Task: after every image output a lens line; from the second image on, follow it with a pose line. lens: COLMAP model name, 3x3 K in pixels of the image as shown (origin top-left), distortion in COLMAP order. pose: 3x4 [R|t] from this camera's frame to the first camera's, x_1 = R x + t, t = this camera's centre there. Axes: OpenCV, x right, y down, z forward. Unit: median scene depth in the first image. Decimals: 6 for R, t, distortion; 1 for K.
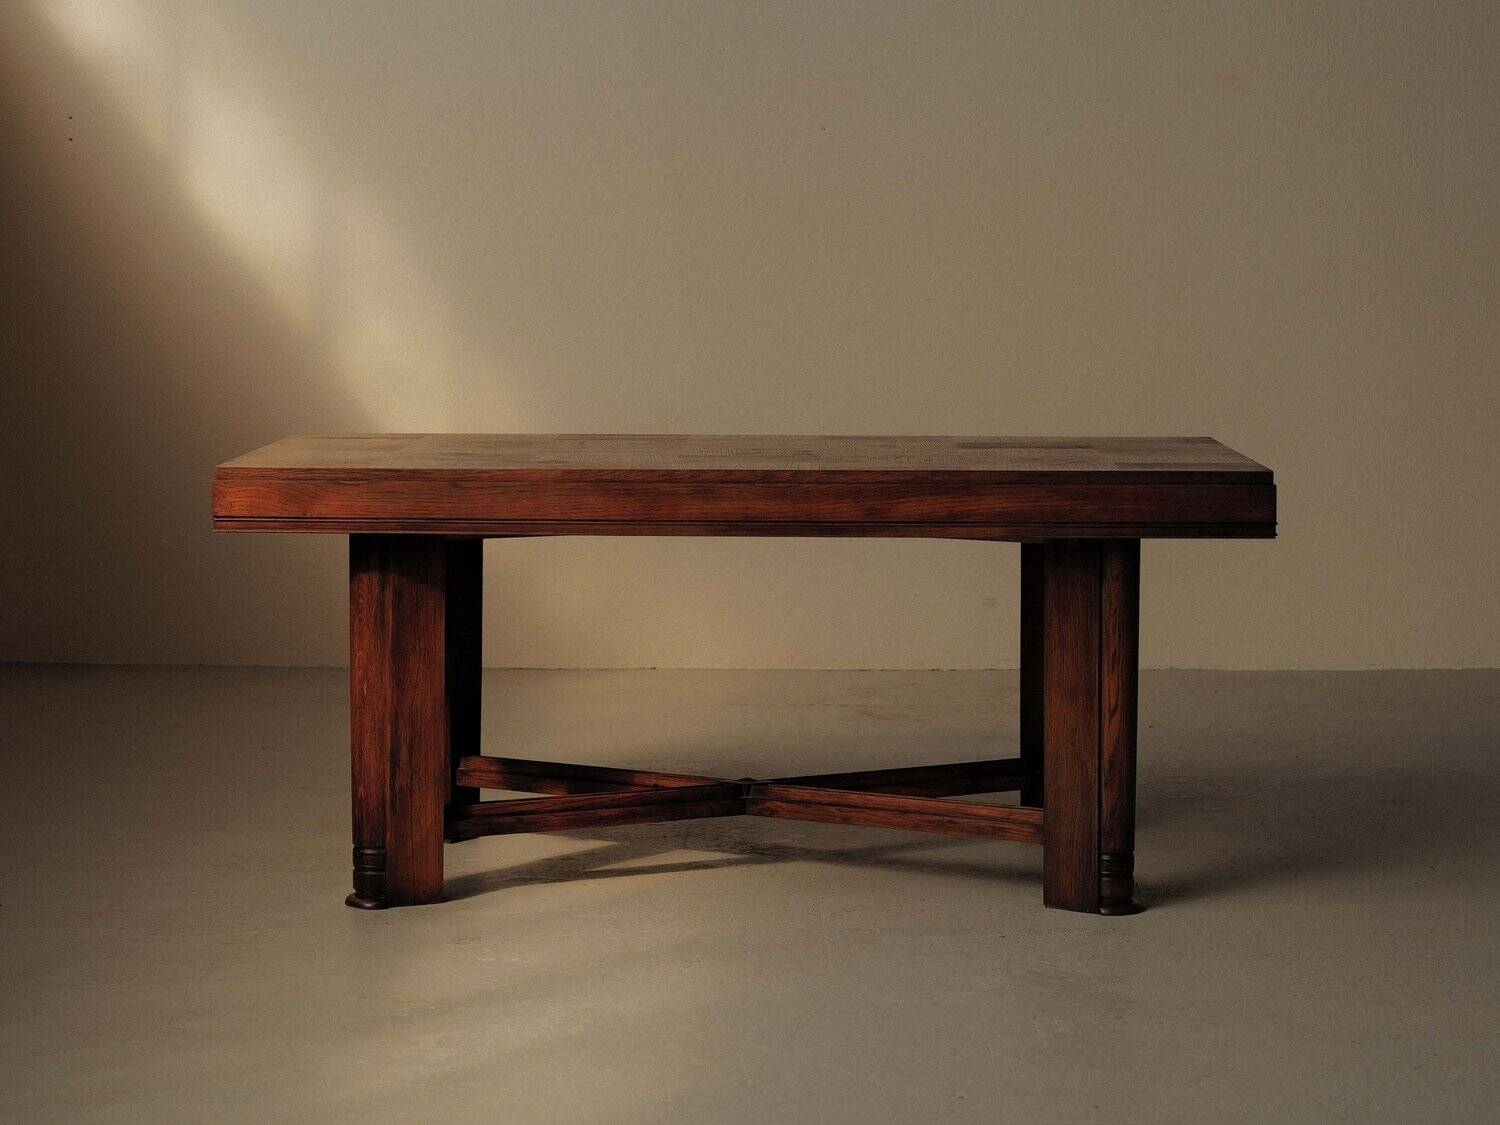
lens RADIAL K [[3539.6, 0, 750.0], [0, 3539.6, 562.5], [0, 0, 1]] dist [-0.042851, 0.064216]
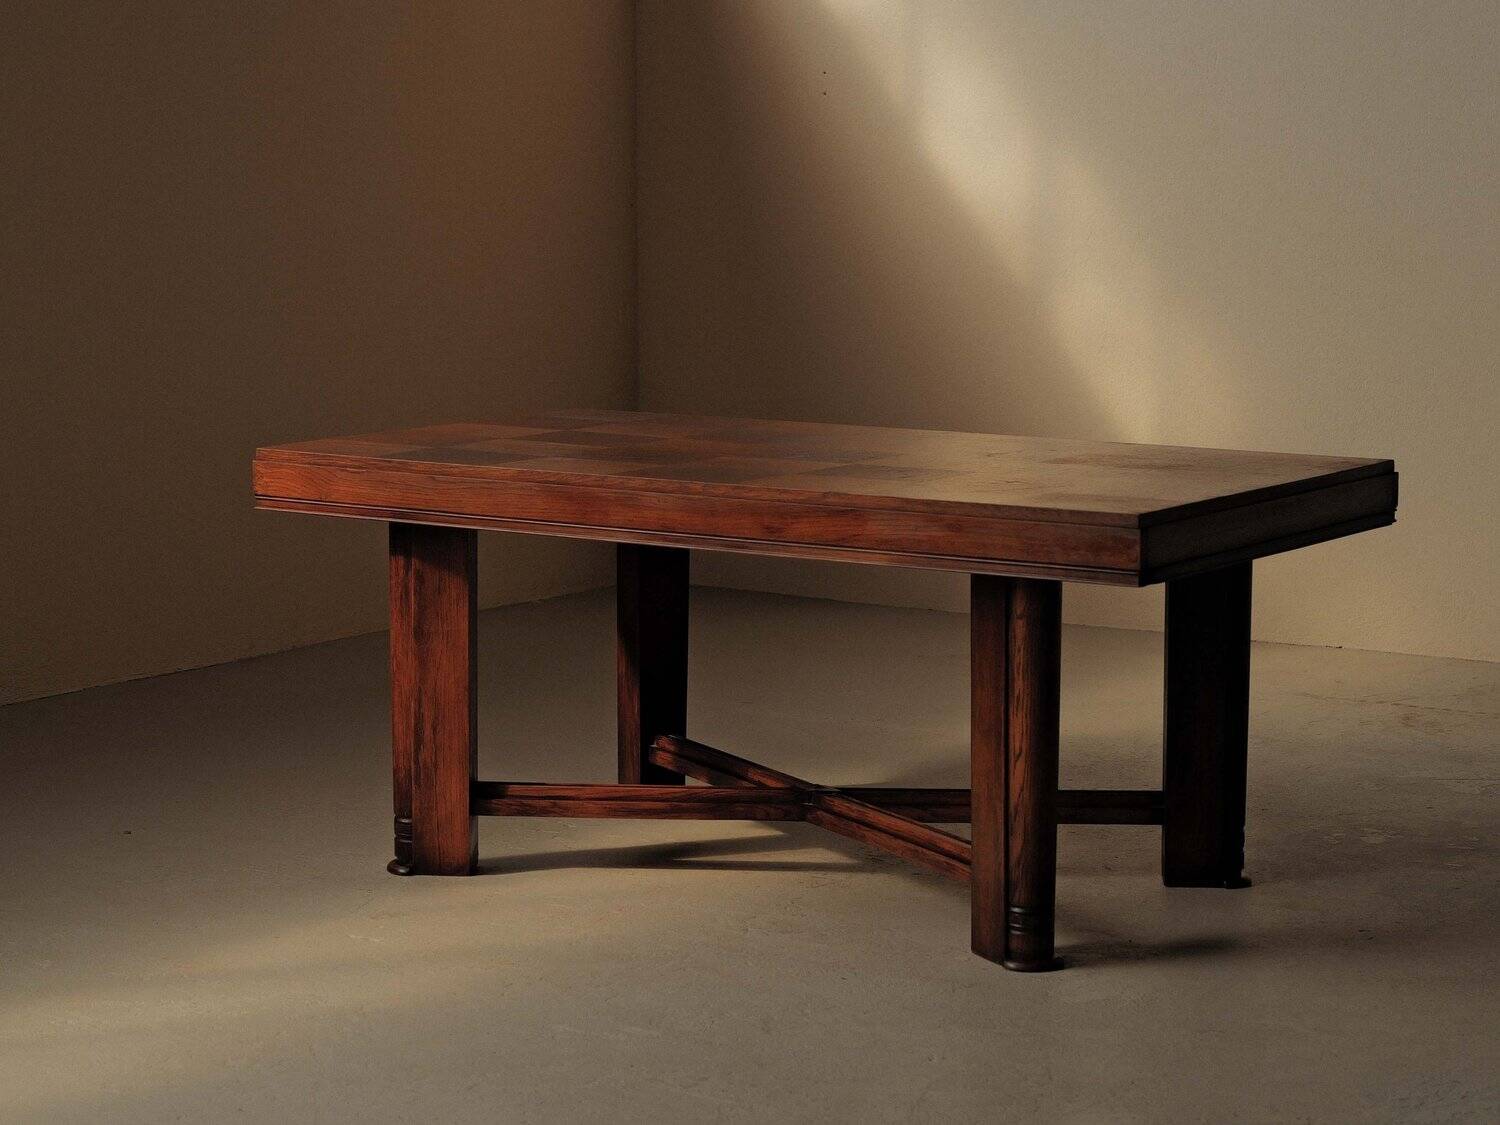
lens RADIAL K [[3539.6, 0, 750.0], [0, 3539.6, 562.5], [0, 0, 1]] dist [-0.042851, 0.064216]
pose [[0.855894, 0.068872, -0.512544, 0.516316], [-0.050422, 0.997484, 0.049837, -0.052275], [0.514687, -0.016812, 0.857213, 0.156302]]
